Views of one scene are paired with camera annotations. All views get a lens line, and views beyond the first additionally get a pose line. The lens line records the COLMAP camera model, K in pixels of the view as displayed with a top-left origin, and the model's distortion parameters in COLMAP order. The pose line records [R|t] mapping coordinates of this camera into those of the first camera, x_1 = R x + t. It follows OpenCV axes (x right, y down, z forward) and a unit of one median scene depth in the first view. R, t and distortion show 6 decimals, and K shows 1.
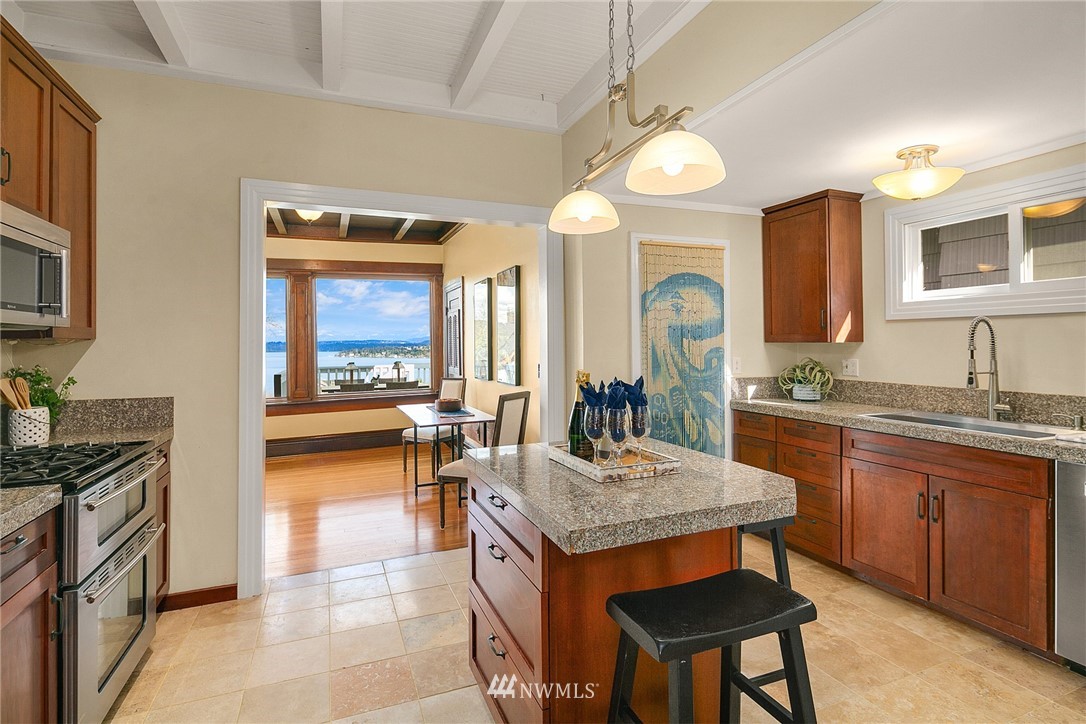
lens RADIAL K [[531.1, 0, 533.0], [0, 531.1, 344.1], [0, 0, 1]] dist [0.003802, -0.002891]
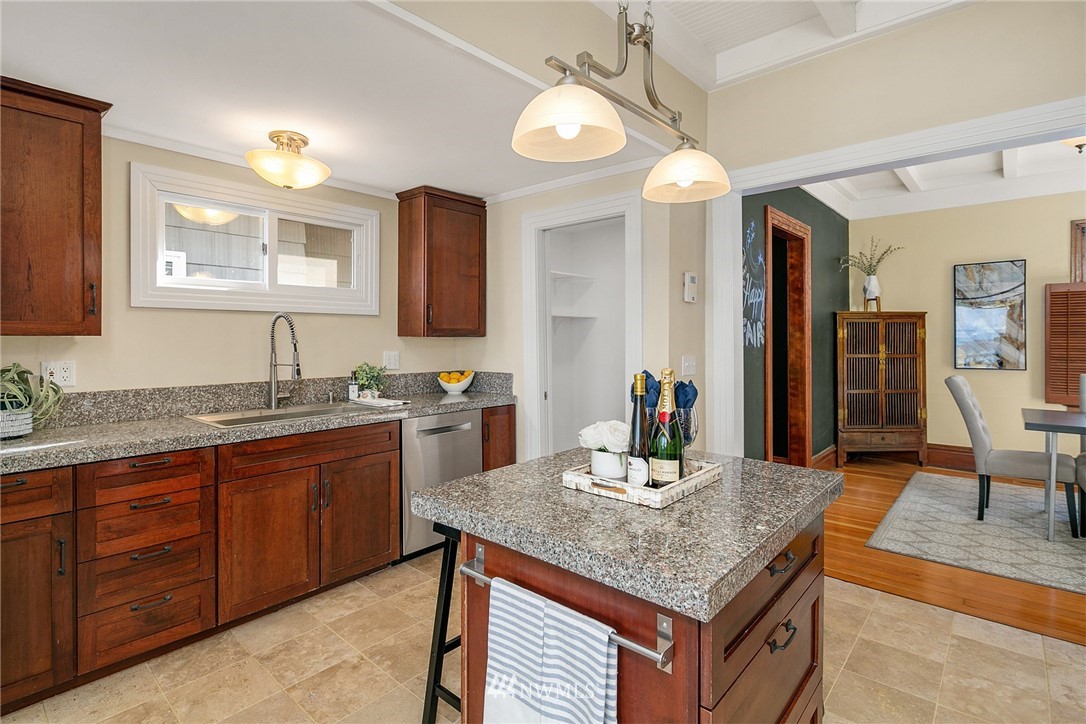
lens RADIAL K [[531.1, 0, 538.7], [0, 531.1, 343.0], [0, 0, 1]] dist [0.003802, -0.002891]
pose [[-0.452571, -0.005230, 0.891713, -0.327753], [0.004360, 0.999958, 0.008078, 0.003141], [-0.891717, 0.007543, -0.452530, 0.971555]]
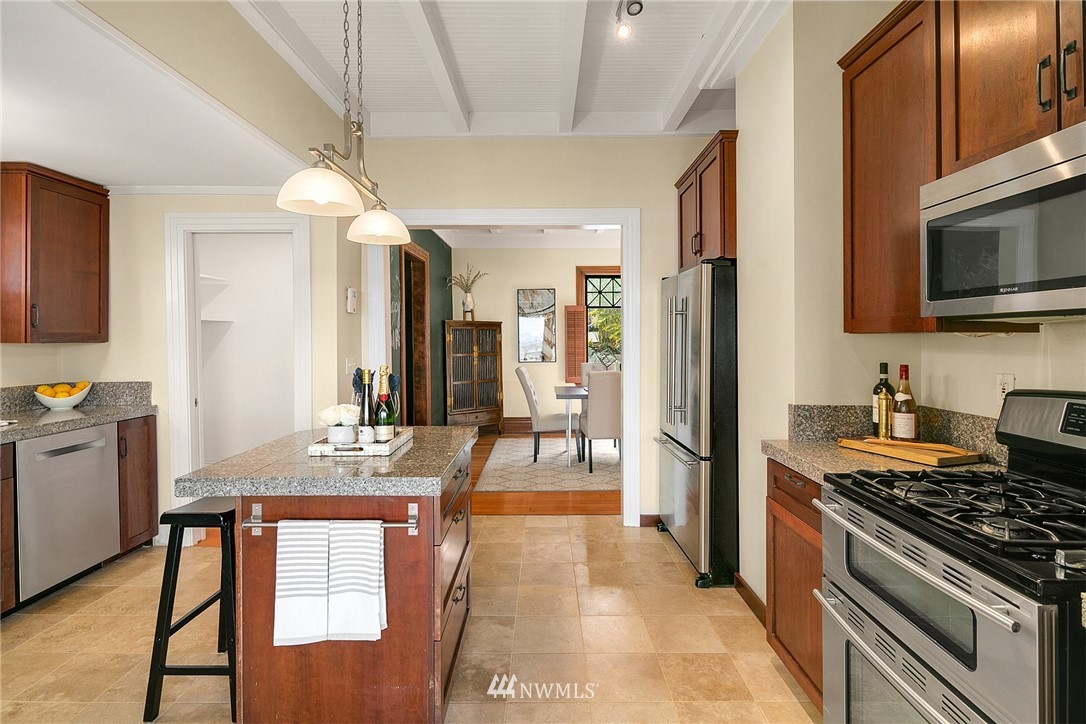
lens RADIAL K [[531.1, 0, 545.5], [0, 531.1, 337.9], [0, 0, 1]] dist [0.003802, -0.002891]
pose [[-0.930465, 0.007575, 0.366302, -0.372871], [0.007641, 0.999970, -0.001269, -0.000184], [-0.366301, 0.001619, -0.930495, 1.105602]]
